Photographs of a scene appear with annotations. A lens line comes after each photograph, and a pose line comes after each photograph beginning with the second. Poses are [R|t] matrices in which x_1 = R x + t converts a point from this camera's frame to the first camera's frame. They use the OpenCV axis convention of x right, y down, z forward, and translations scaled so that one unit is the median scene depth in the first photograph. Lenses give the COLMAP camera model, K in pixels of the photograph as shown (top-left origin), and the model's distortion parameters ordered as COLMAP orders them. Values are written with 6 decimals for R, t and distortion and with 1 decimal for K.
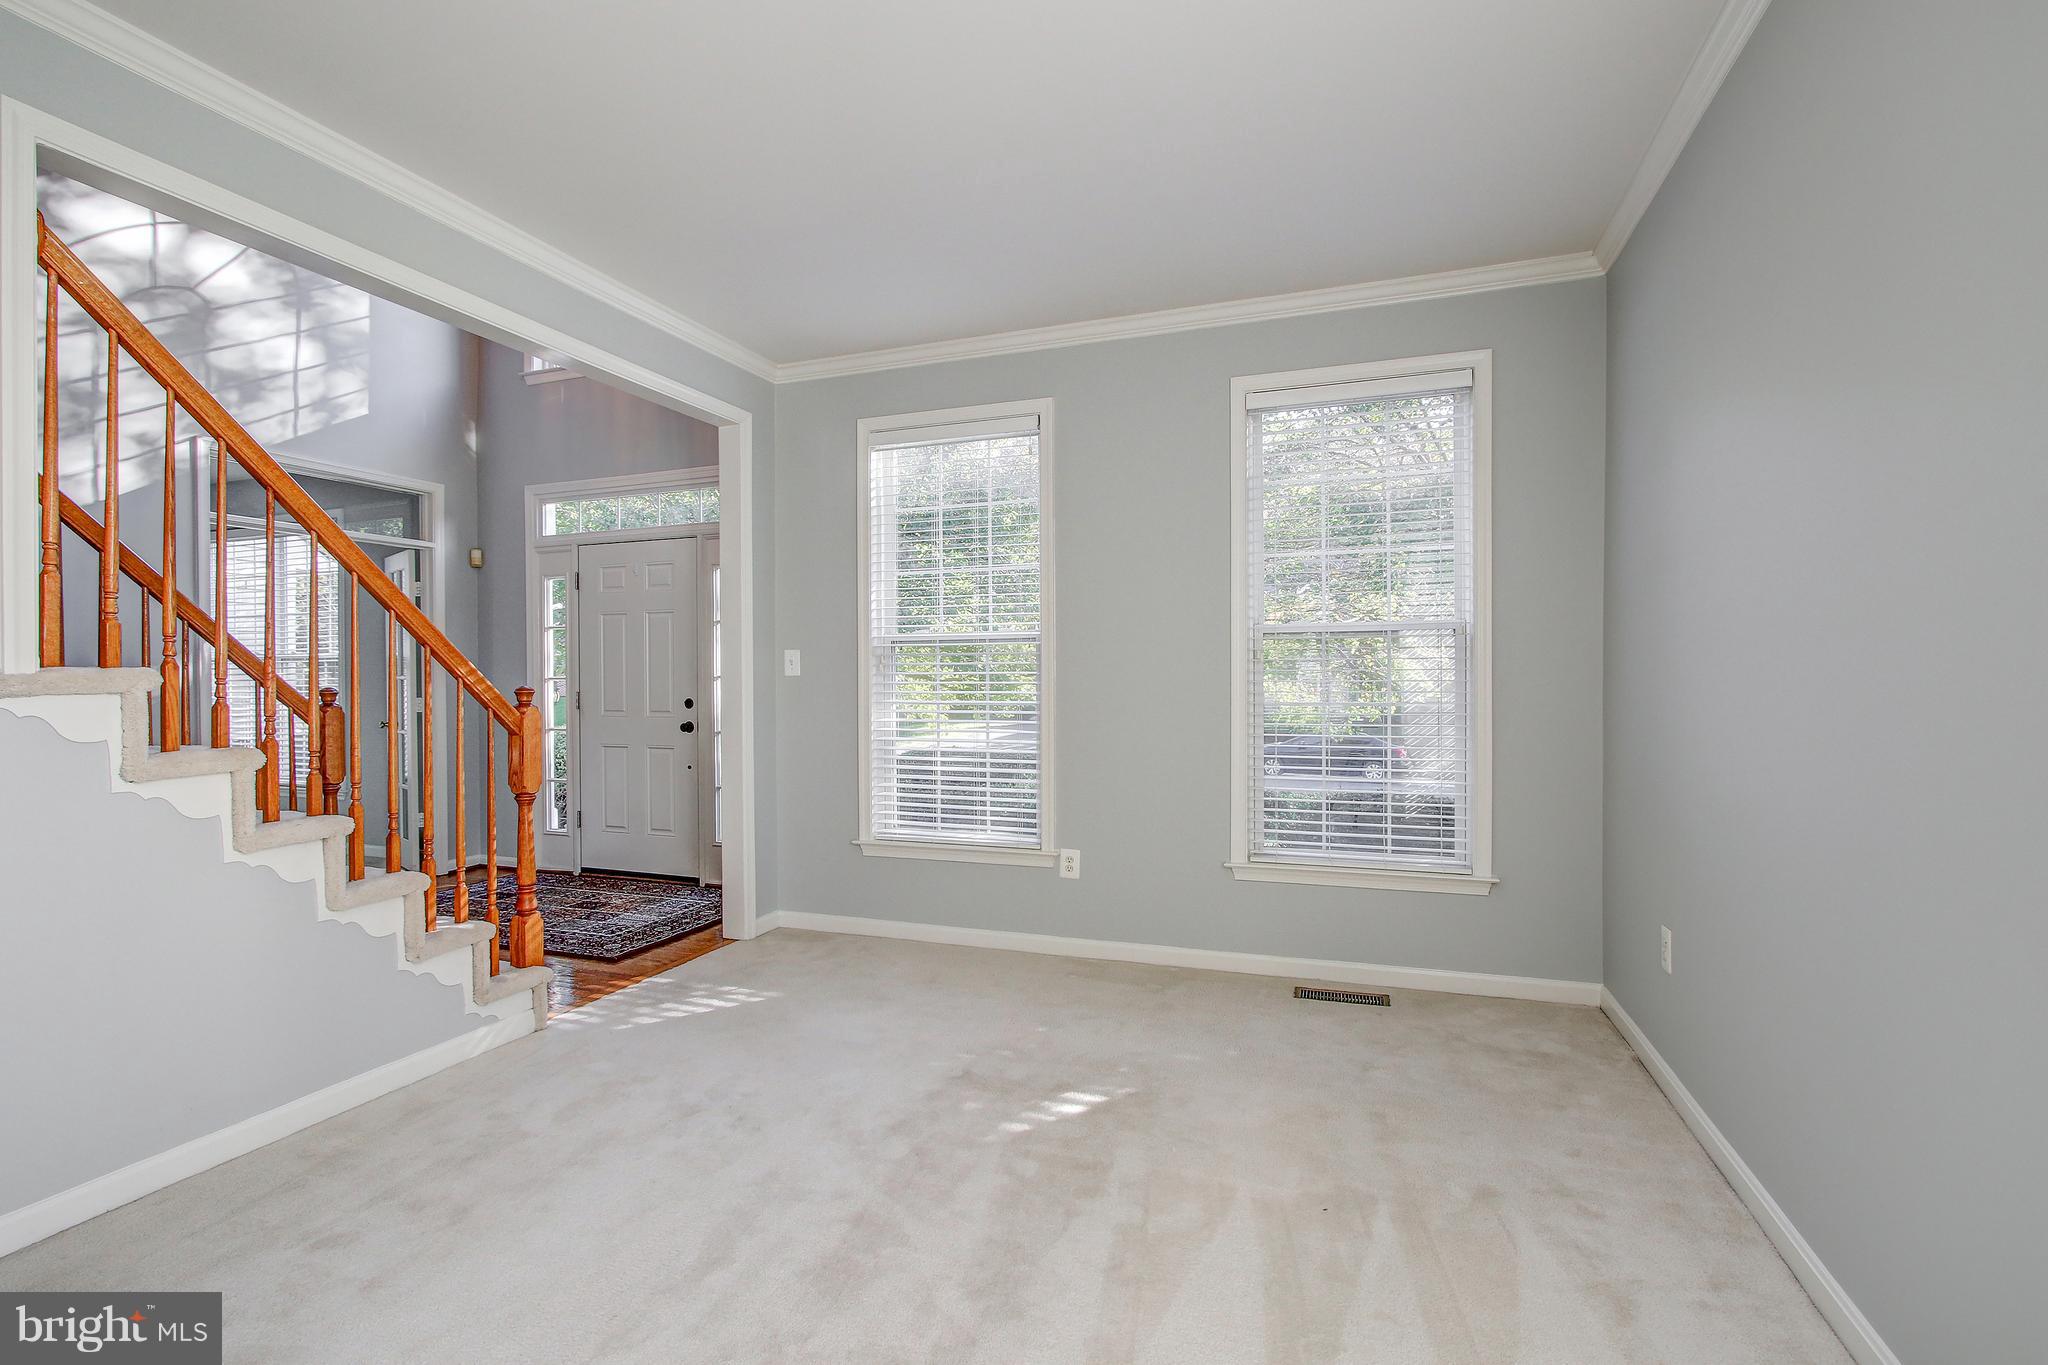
lens RADIAL K [[969.5, 0, 1022.0], [0, 969.5, 664.6], [0, 0, 1]] dist [-0.018805, 0.004476]
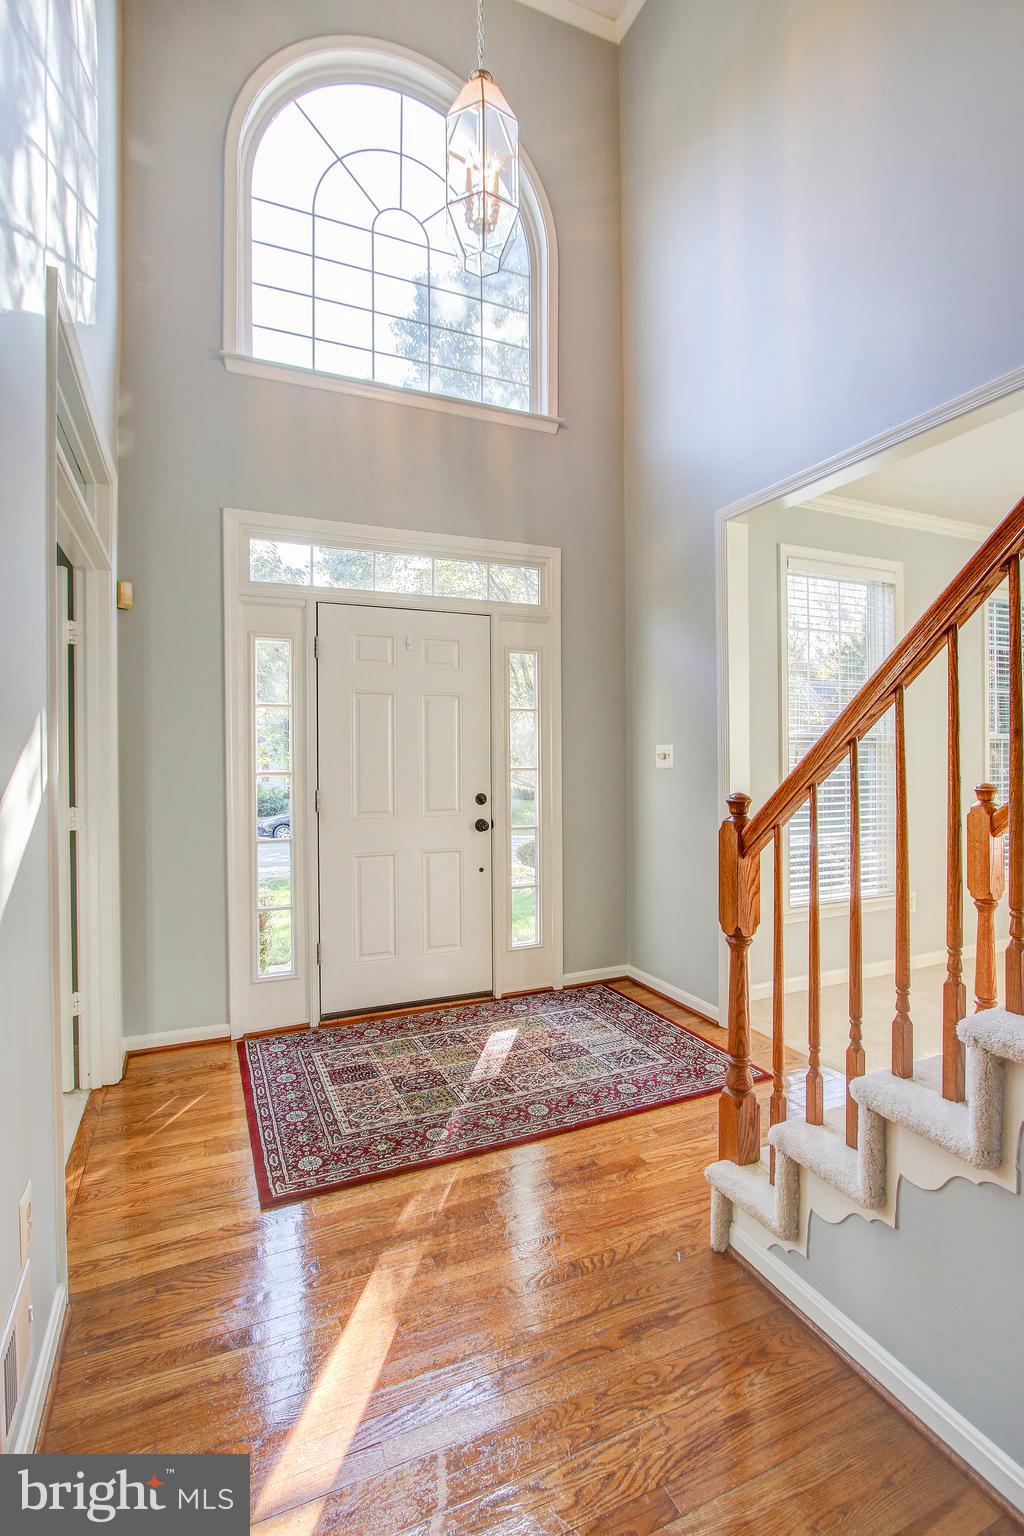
lens RADIAL K [[727.2, 0, 514.1], [0, 727.2, 770.6], [0, 0, 1]] dist [-0.018805, 0.004476]
pose [[0.699573, 0.002364, 0.714557, -0.788625], [0.005062, 0.999953, -0.008264, 0.018308], [-0.714543, 0.009399, 0.699528, 0.489981]]
